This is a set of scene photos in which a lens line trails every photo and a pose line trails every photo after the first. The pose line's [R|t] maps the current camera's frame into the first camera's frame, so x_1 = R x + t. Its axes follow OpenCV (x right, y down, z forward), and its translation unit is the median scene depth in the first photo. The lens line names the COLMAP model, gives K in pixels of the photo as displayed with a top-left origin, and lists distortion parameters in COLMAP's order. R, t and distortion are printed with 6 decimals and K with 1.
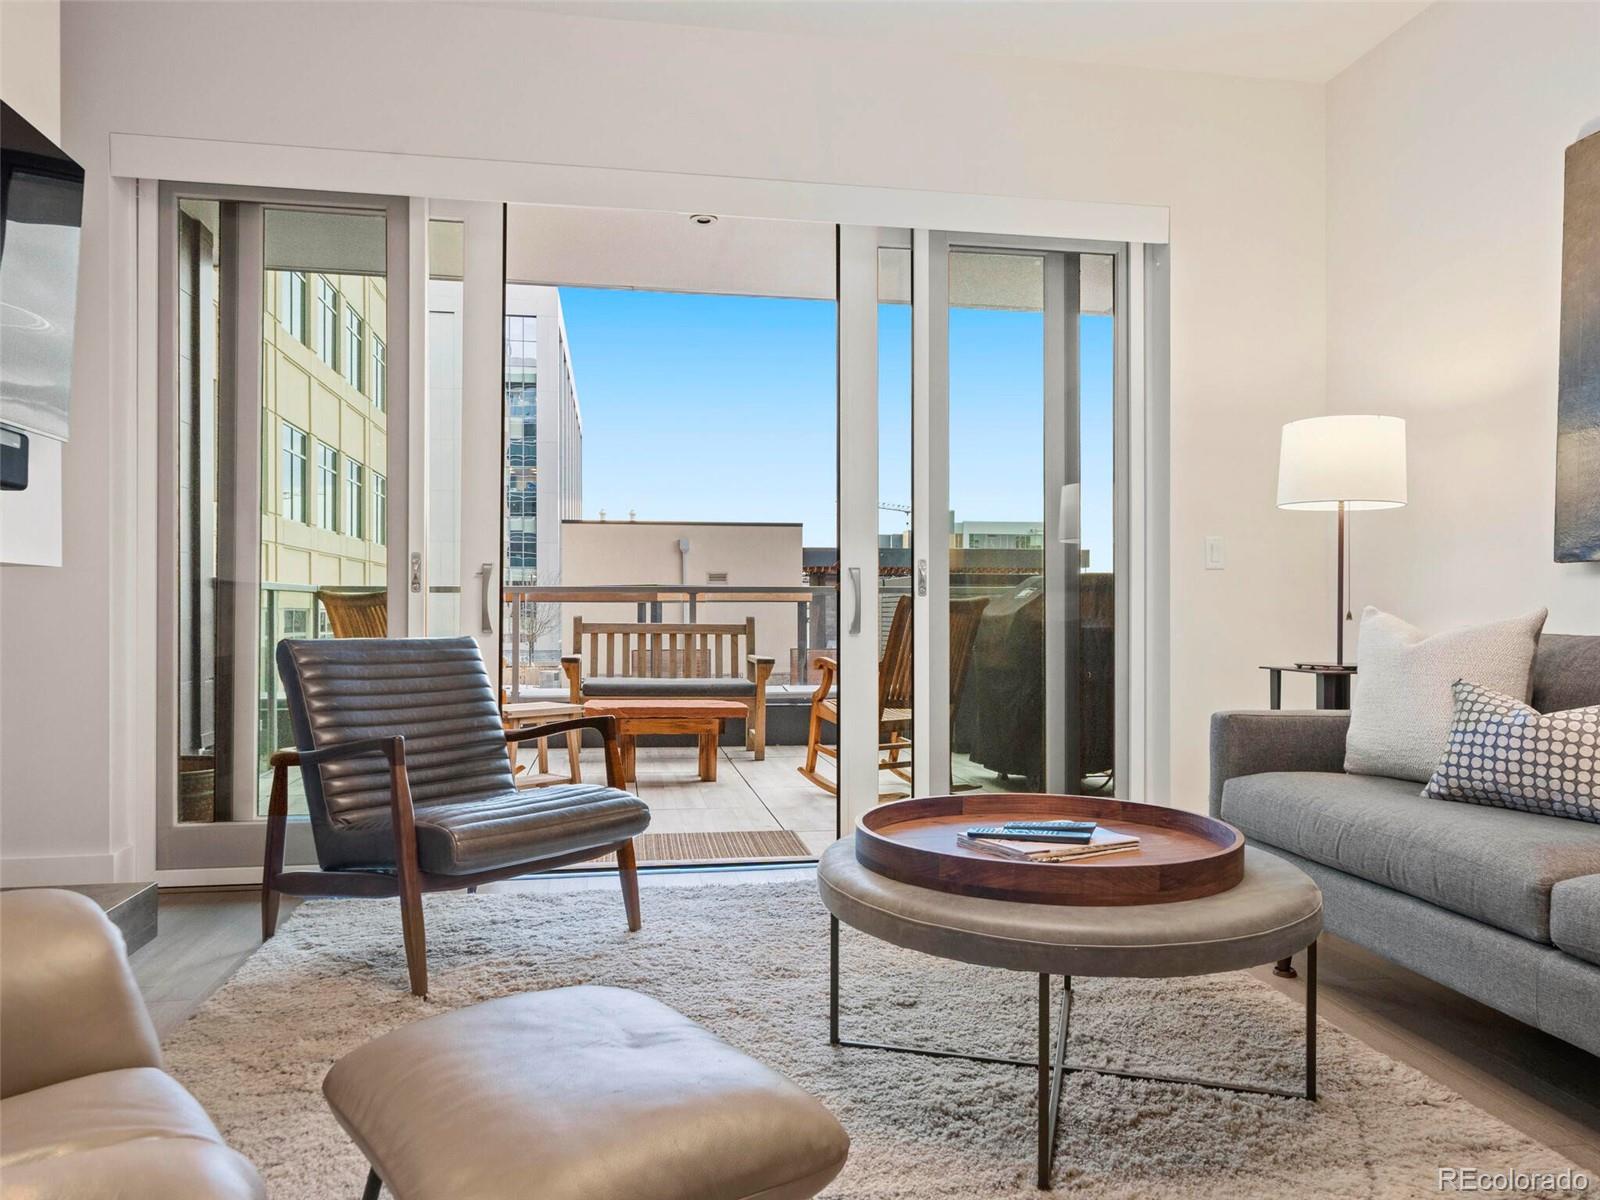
lens RADIAL K [[1092.3, 0, 800.0], [0, 1092.3, 600.0], [0, 0, 1]] dist [0.002733, 0.000158]
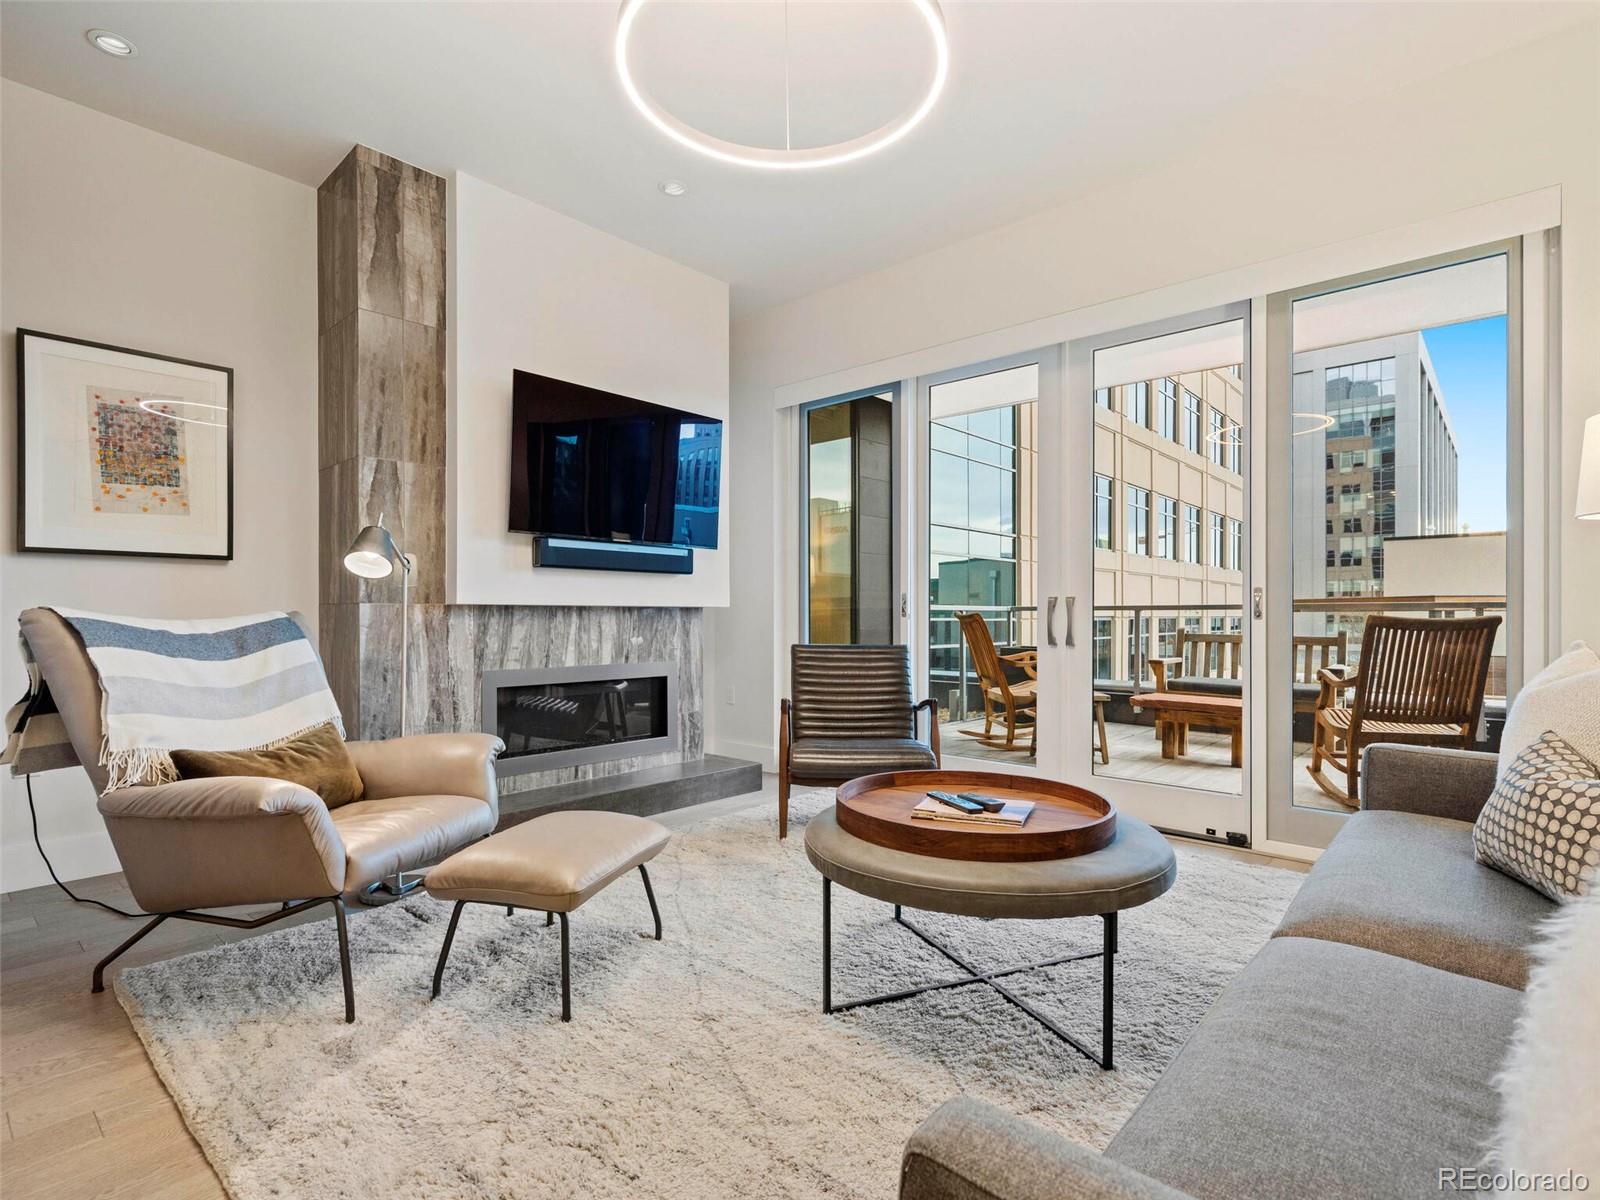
lens RADIAL K [[798.5, 0, 806.4], [0, 798.5, 617.7], [0, 0, 1]] dist [-0.001079, -0.000653]
pose [[0.628651, 0.001273, -0.777687, 0.626864], [0.007817, 0.999938, 0.007956, -0.020787], [0.777648, -0.011081, 0.628602, 0.153001]]
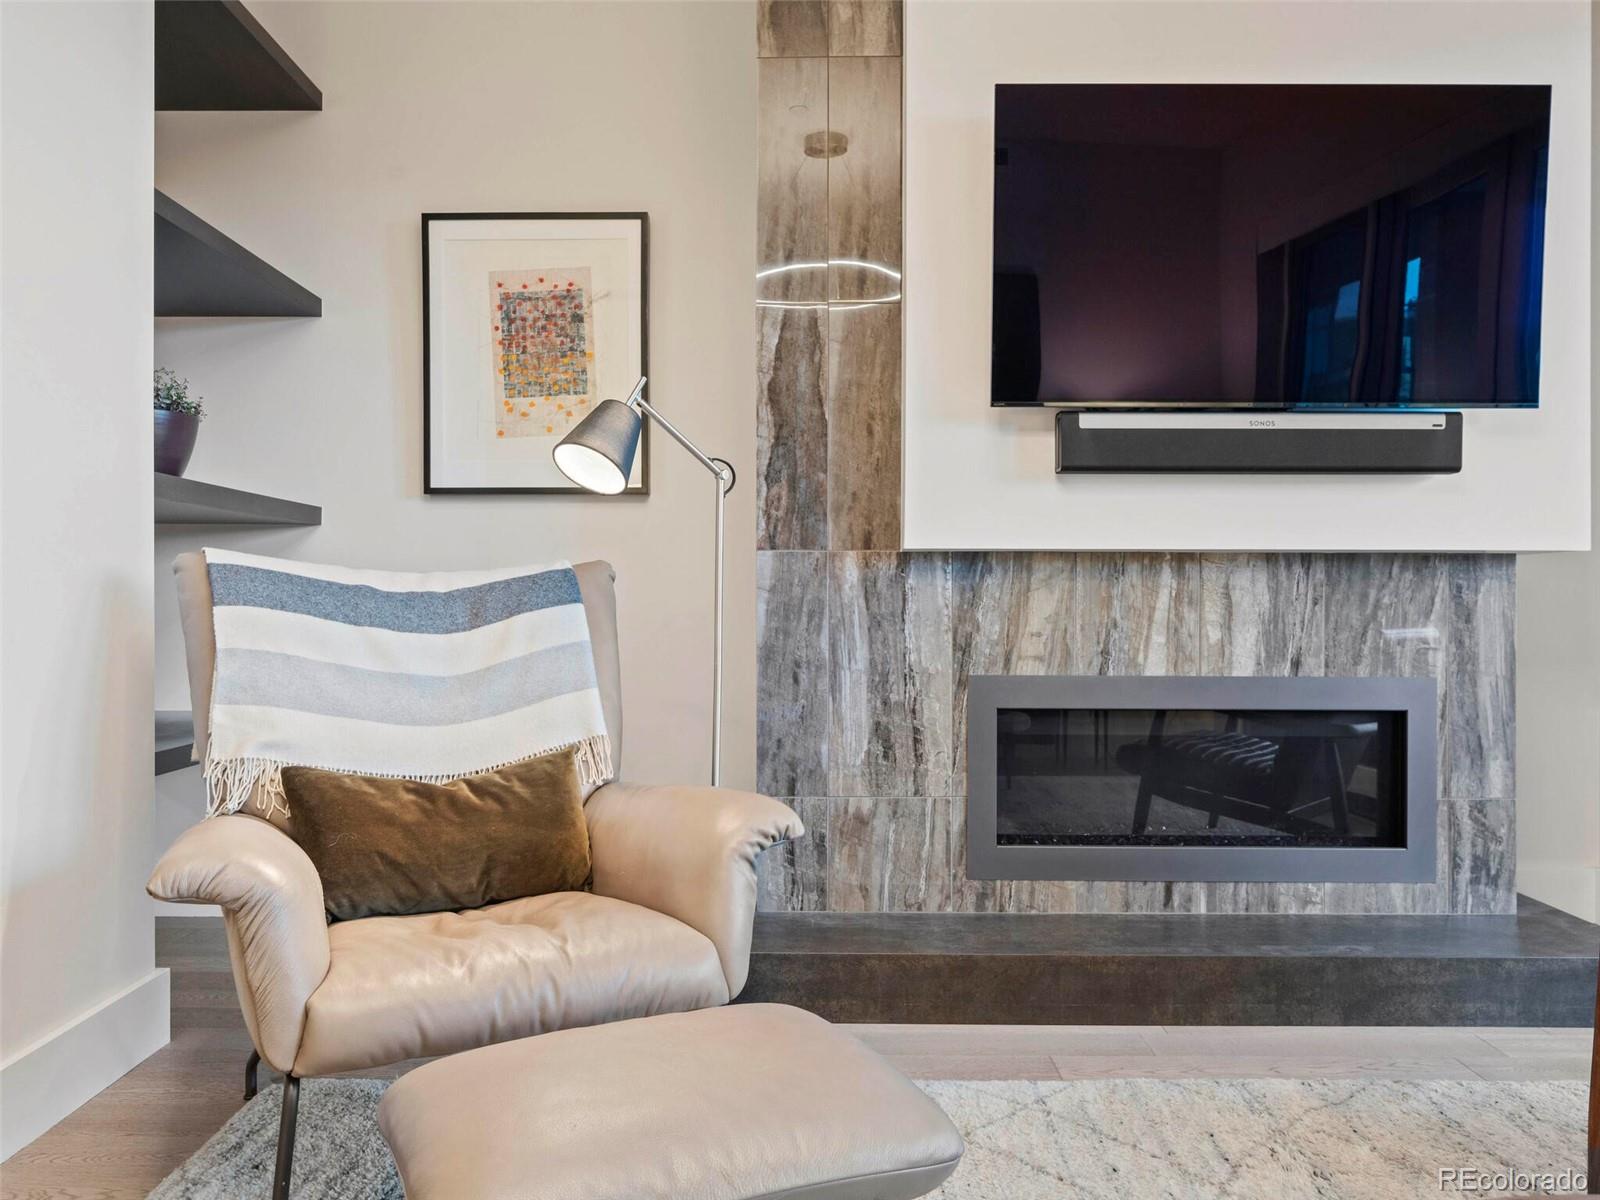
lens RADIAL K [[1183.6, 0, 792.0], [0, 1183.6, 604.4], [0, 0, 1]] dist [-0.002228, -0.002015]
pose [[-0.174476, 0.003516, -0.984655, 0.340991], [0.007499, 0.999969, 0.002242, 0.005673], [0.984633, -0.006993, -0.174497, 0.565343]]
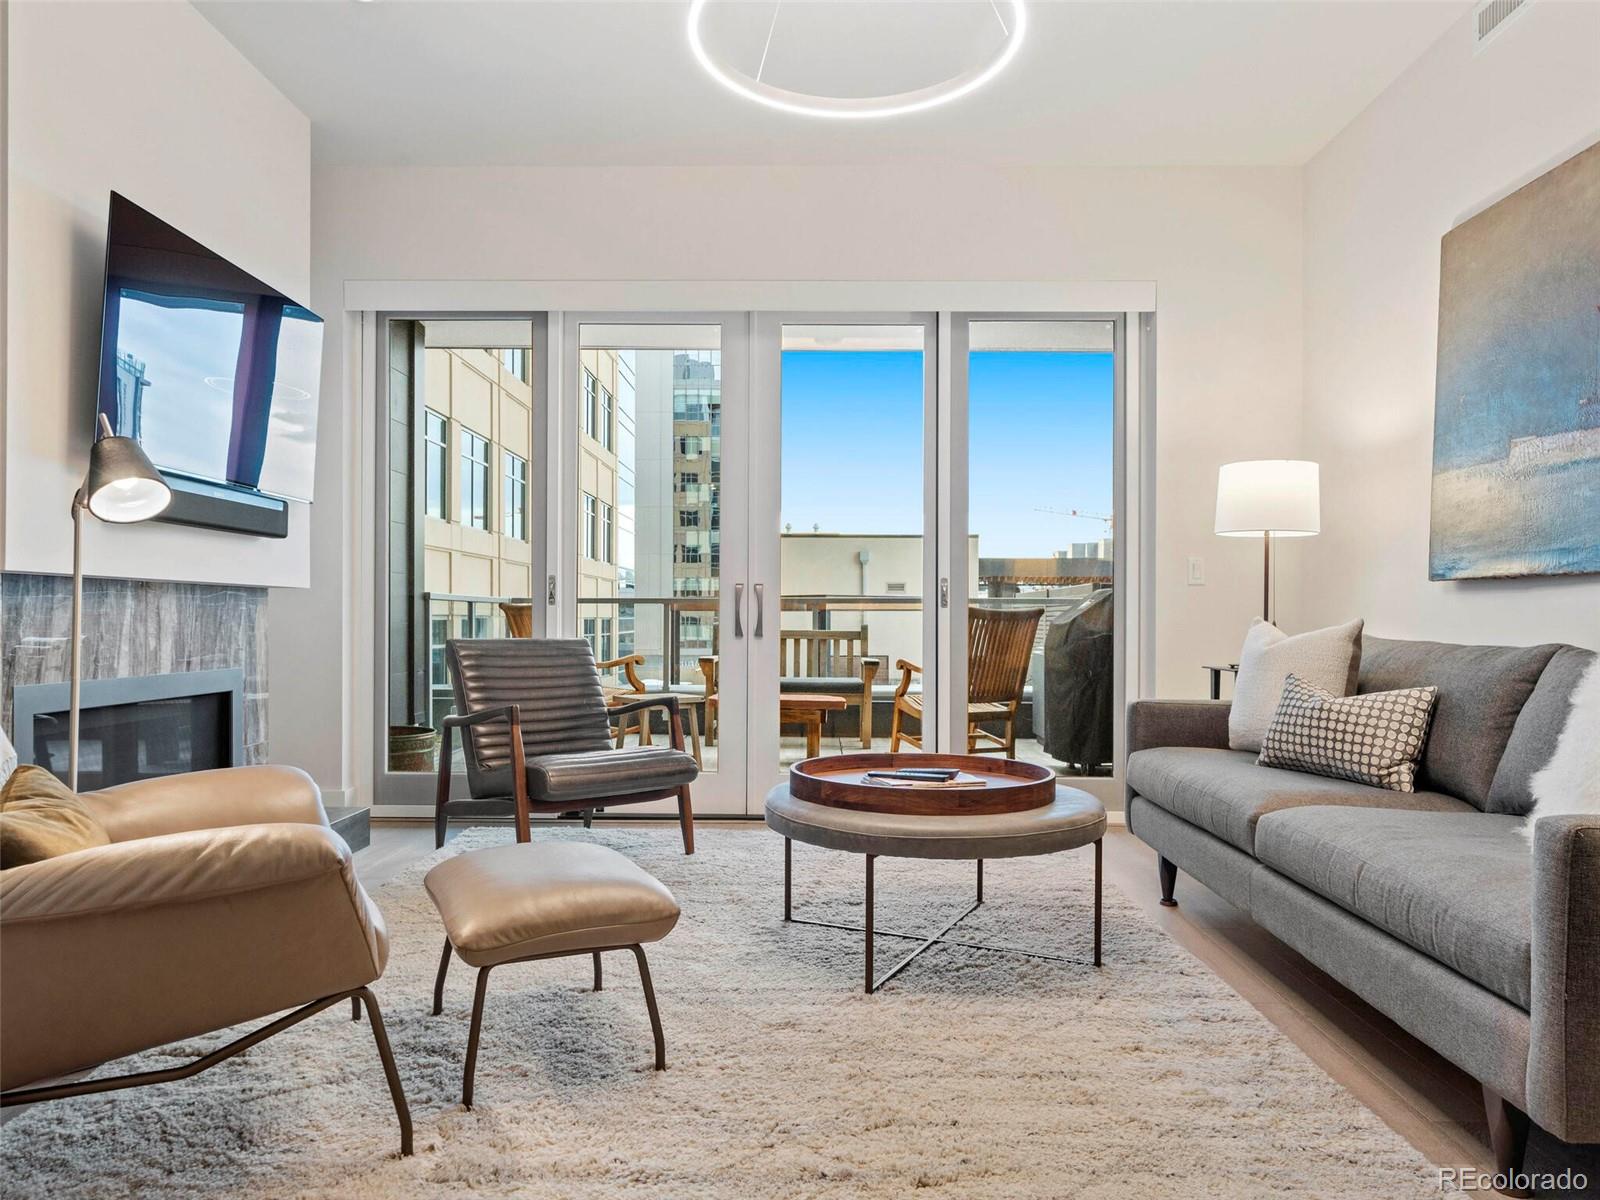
lens RADIAL K [[1066.2, 0, 803.1], [0, 1066.2, 603.1], [0, 0, 1]] dist [0.000777, 0.001356]
pose [[0.984271, -0.000278, -0.176666, 0.227320], [-0.000580, 0.999988, -0.004806, -0.003936], [0.176665, 0.004832, 0.984259, -0.288519]]
